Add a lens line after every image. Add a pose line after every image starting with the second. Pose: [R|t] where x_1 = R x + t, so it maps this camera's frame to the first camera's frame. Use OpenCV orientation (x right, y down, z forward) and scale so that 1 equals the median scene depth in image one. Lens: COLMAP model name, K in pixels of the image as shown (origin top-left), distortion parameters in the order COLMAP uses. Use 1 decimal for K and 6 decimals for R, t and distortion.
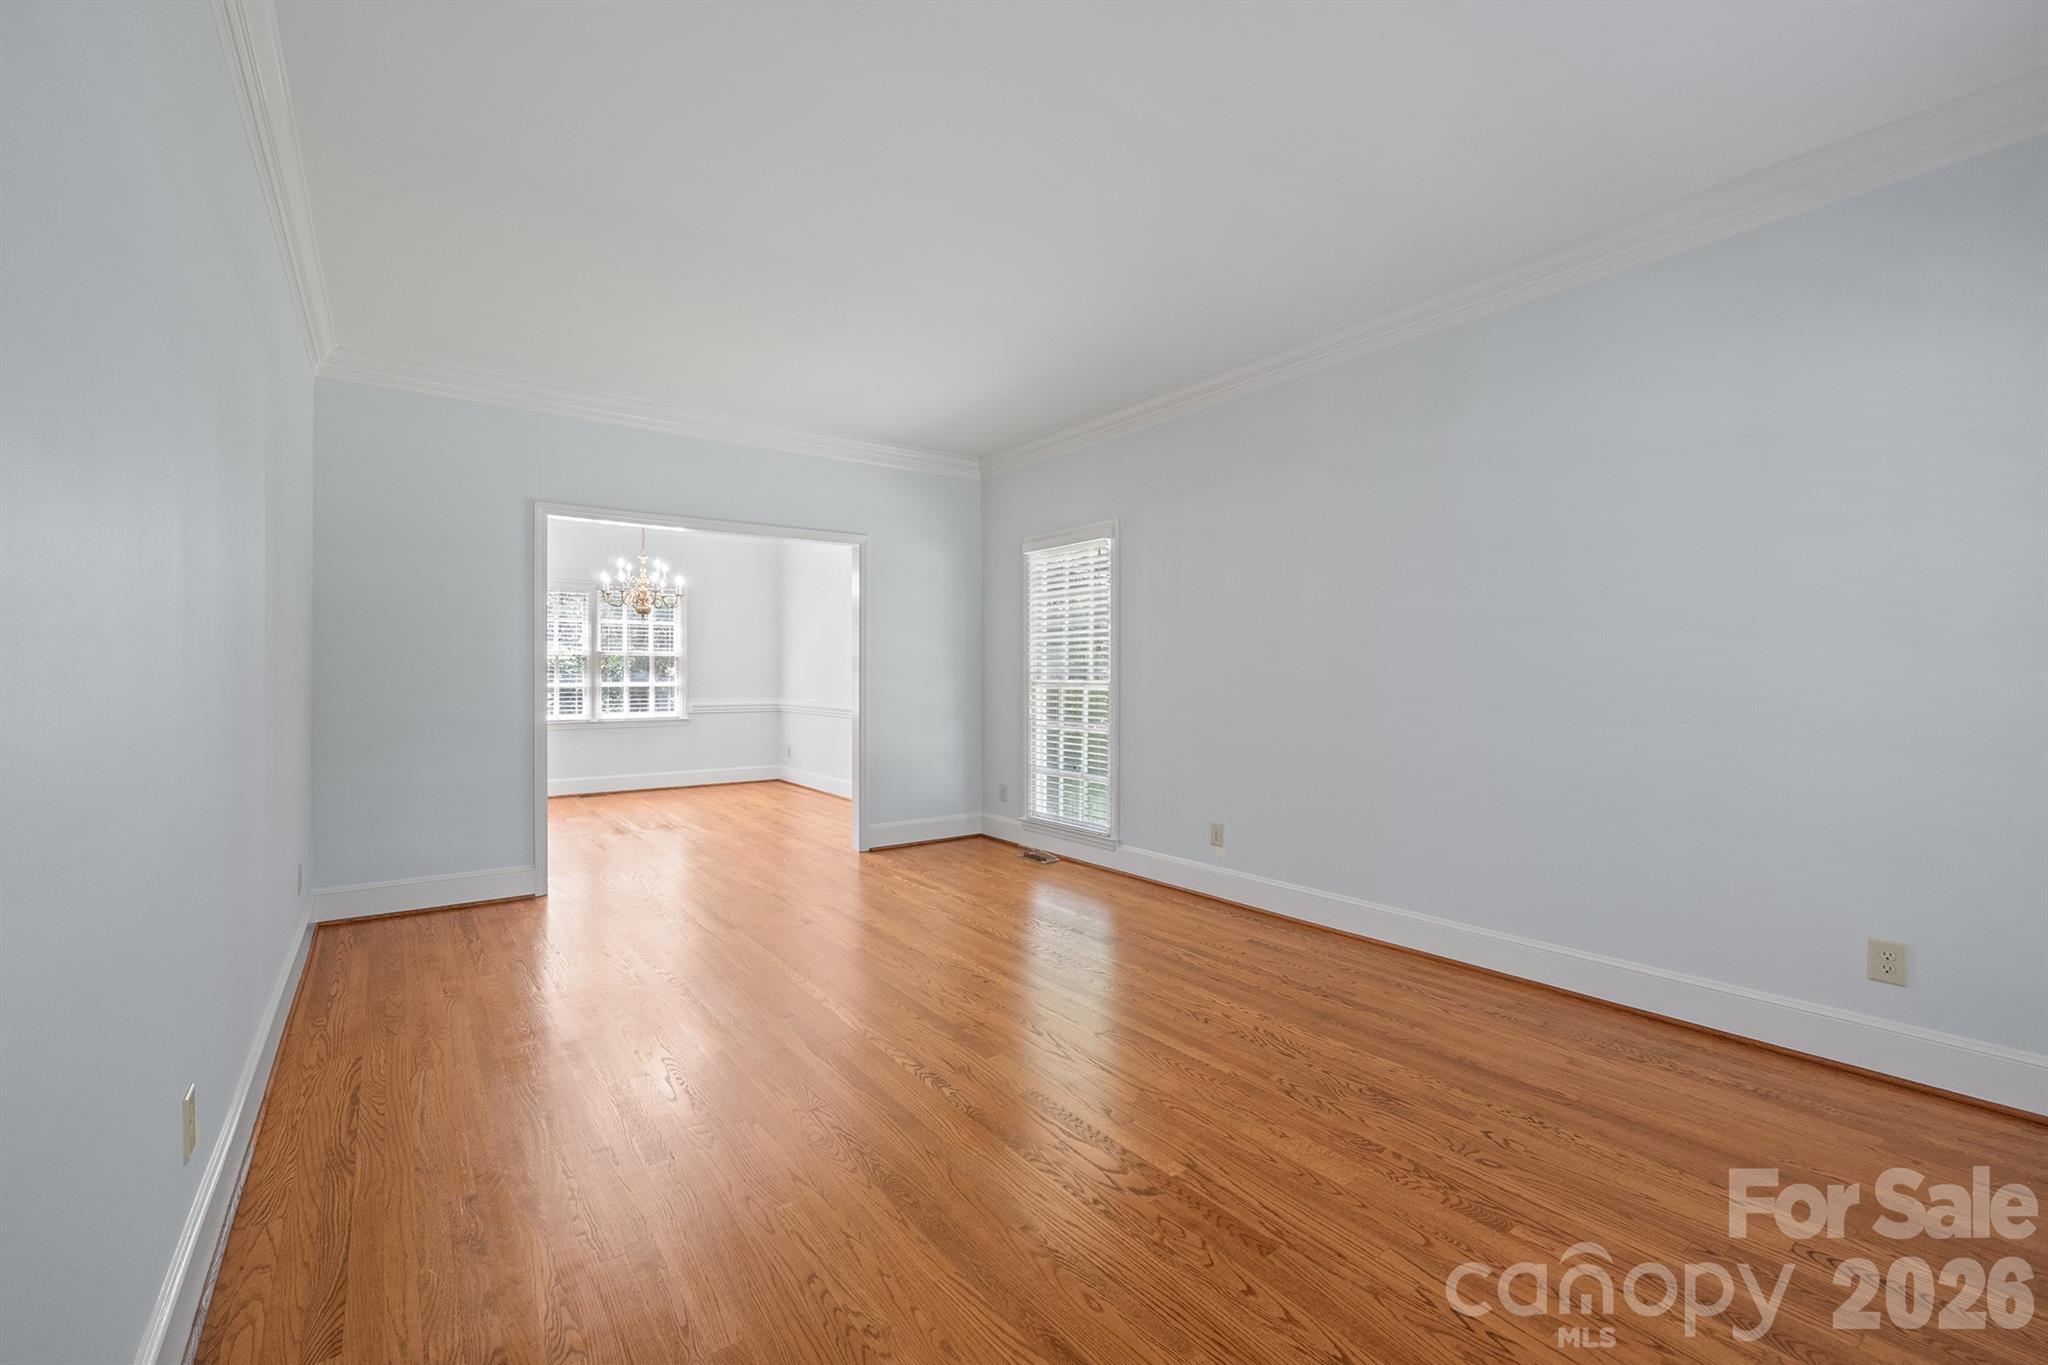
lens RADIAL K [[862.3, 0, 1034.5], [0, 862.3, 677.8], [0, 0, 1]] dist [-0.005753, -0.001005]
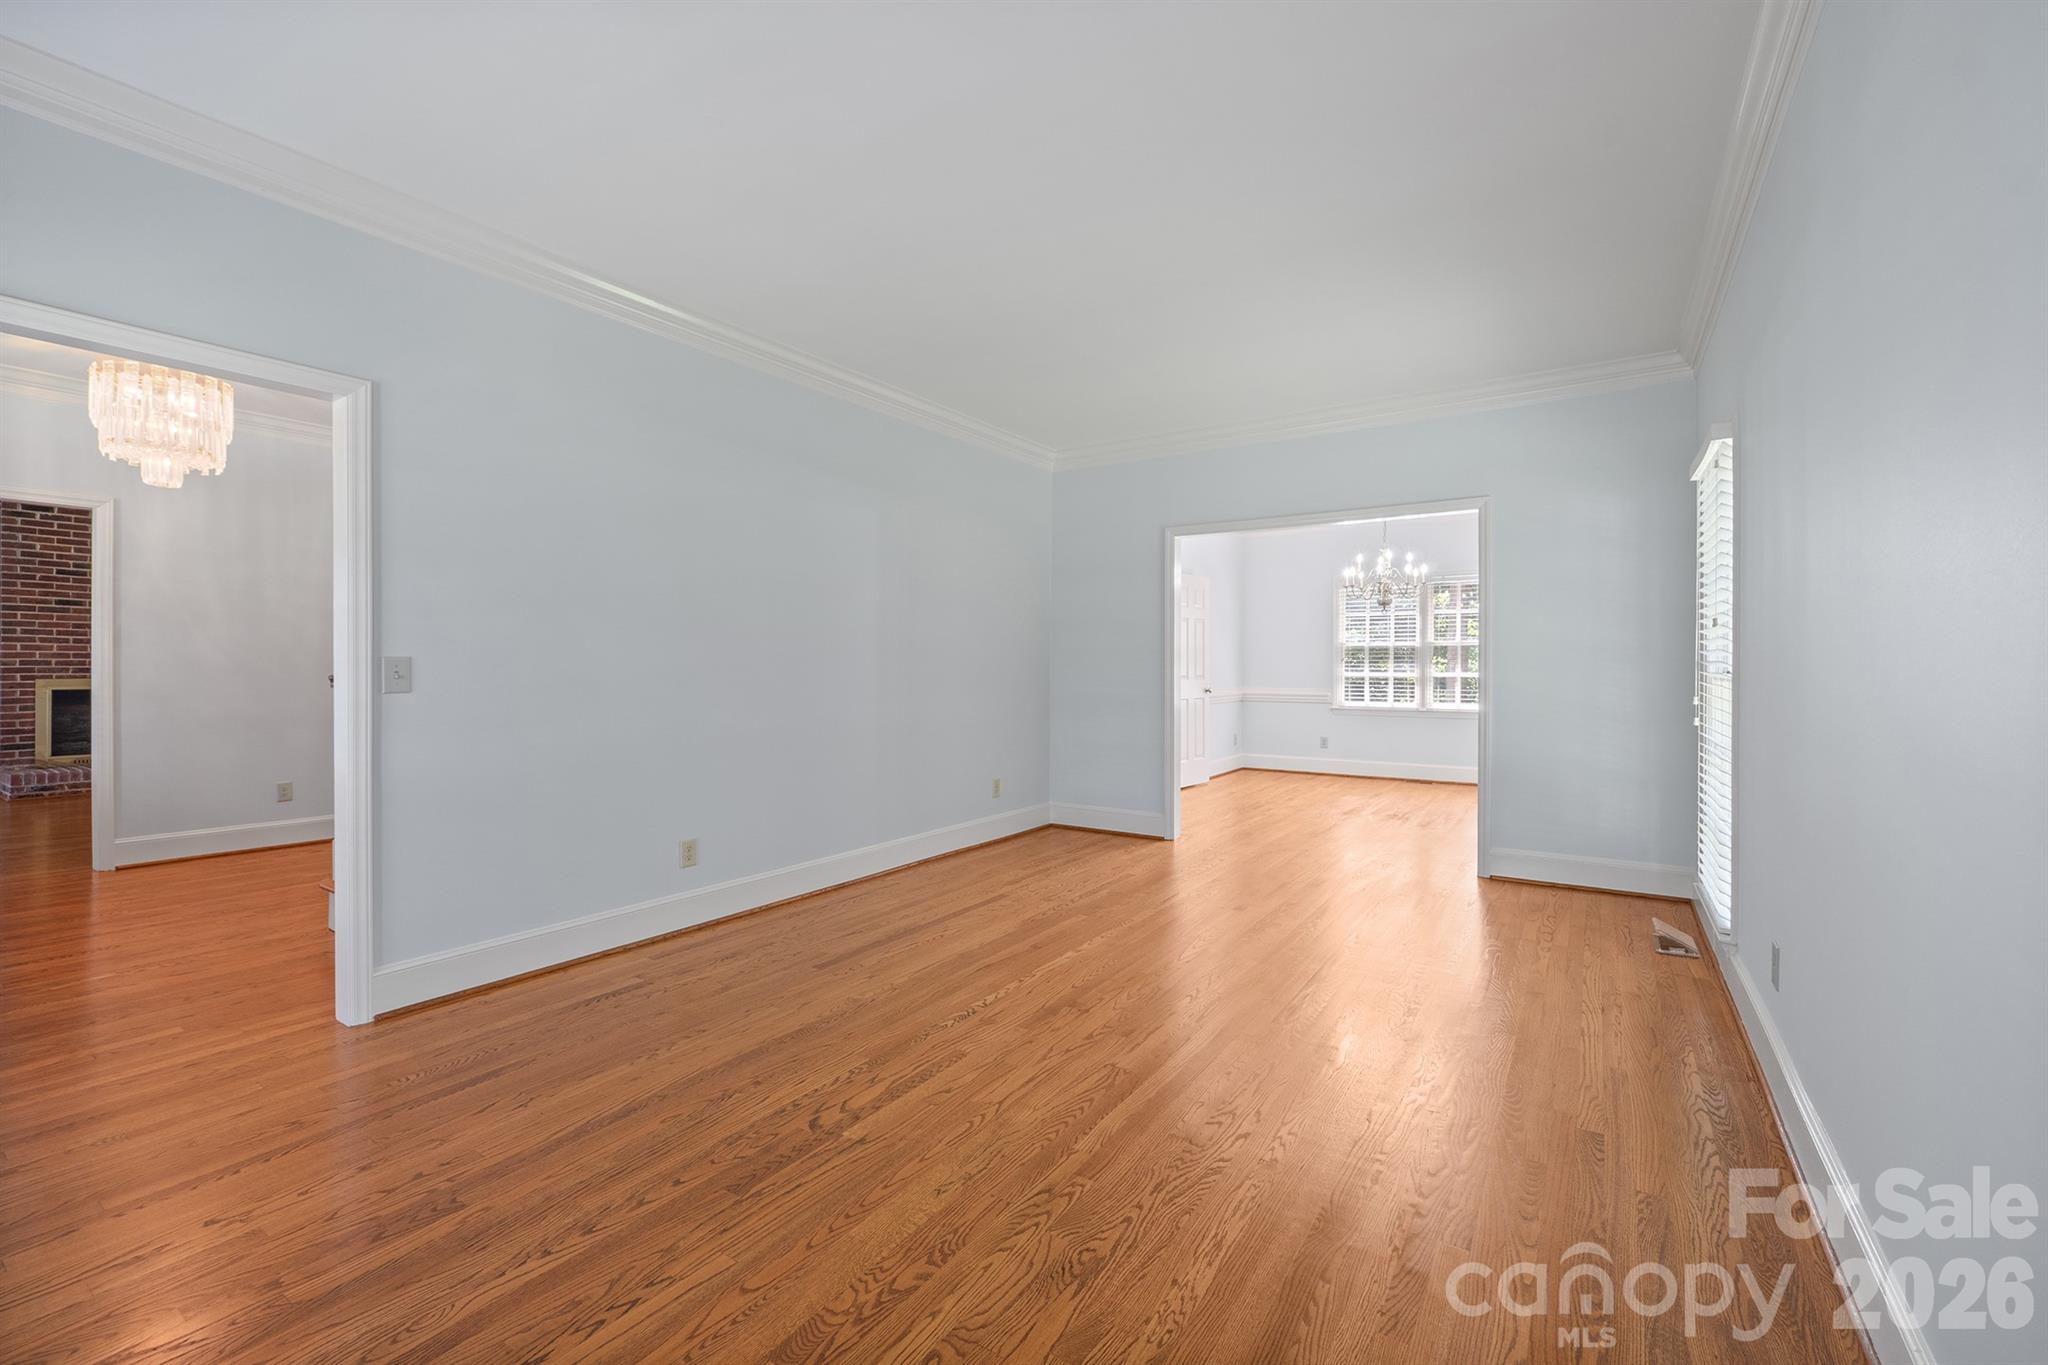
lens RADIAL K [[862.3, 0, 1018.6], [0, 862.3, 665.0], [0, 0, 1]] dist [-0.005753, -0.001005]
pose [[0.327475, 0.001388, -0.944859, 0.731812], [-0.005715, 0.999984, -0.000512, -0.000799], [0.944843, 0.005567, 0.327478, 0.505631]]
